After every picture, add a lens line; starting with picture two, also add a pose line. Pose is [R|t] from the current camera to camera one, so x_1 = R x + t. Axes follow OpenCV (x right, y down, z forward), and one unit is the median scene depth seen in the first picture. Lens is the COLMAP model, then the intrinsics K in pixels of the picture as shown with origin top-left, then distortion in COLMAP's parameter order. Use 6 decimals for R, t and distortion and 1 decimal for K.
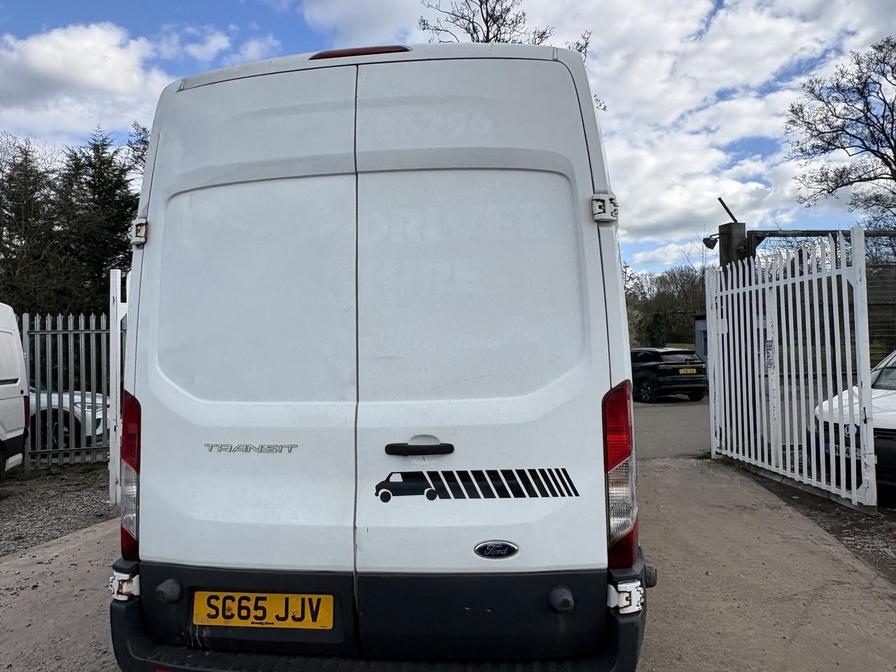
lens RADIAL K [[642.6, 0, 443.9], [0, 642.6, 327.0], [0, 0, 1]] dist [0.009367, -0.002160]
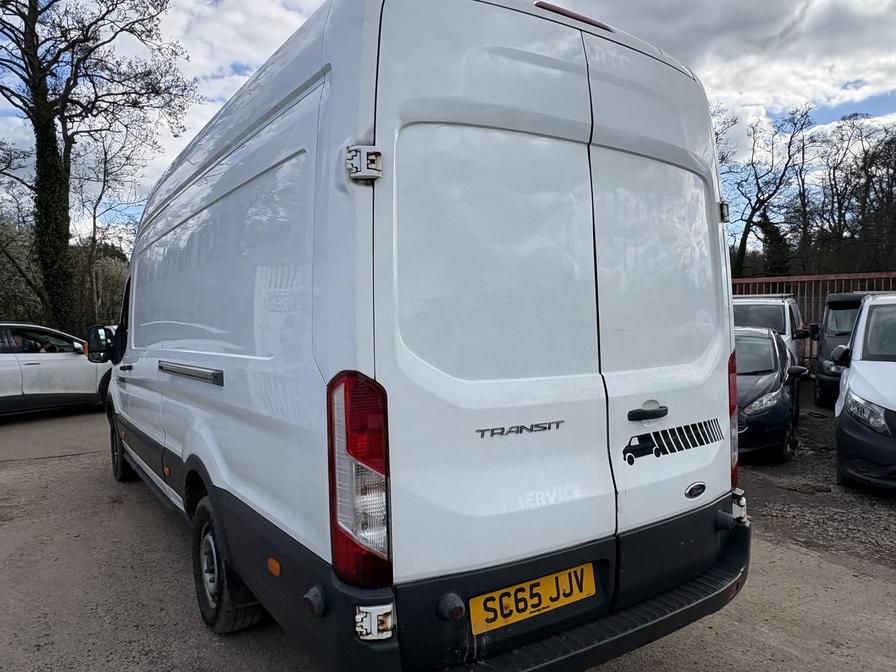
lens RADIAL K [[642.6, 0, 444.0], [0, 642.6, 335.7], [0, 0, 1]] dist [0.009367, -0.002160]
pose [[0.747434, -0.003953, 0.664324, -1.021180], [-0.036593, 0.998219, 0.047110, 0.018038], [-0.663328, -0.059521, 0.745958, 0.413462]]
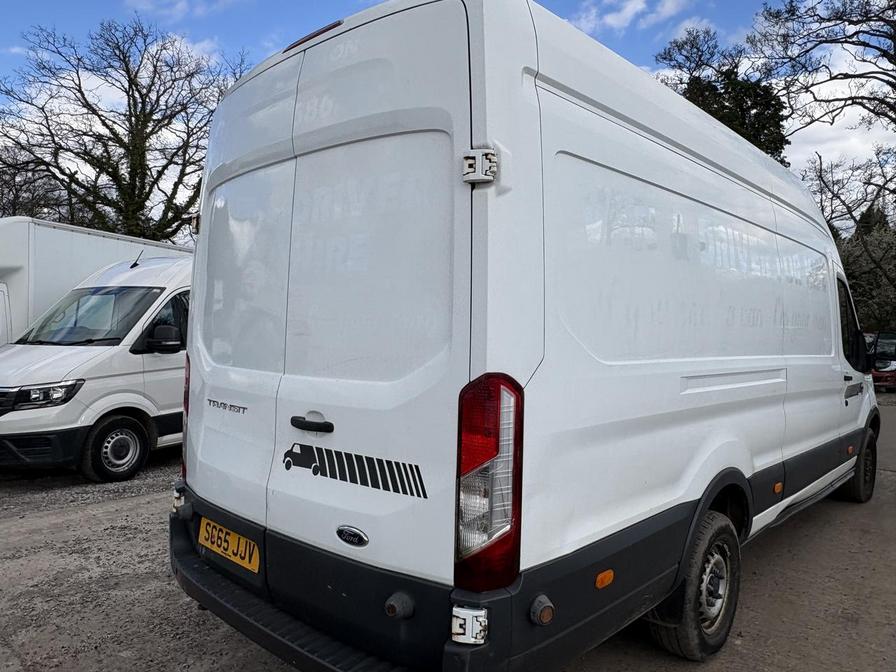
lens RADIAL K [[642.6, 0, 438.0], [0, 642.6, 330.1], [0, 0, 1]] dist [0.009367, -0.002160]
pose [[0.813724, 0.038816, -0.579954, 0.708125], [-0.006445, 0.998309, 0.057773, -0.020808], [0.581216, -0.043274, 0.812598, 0.286434]]
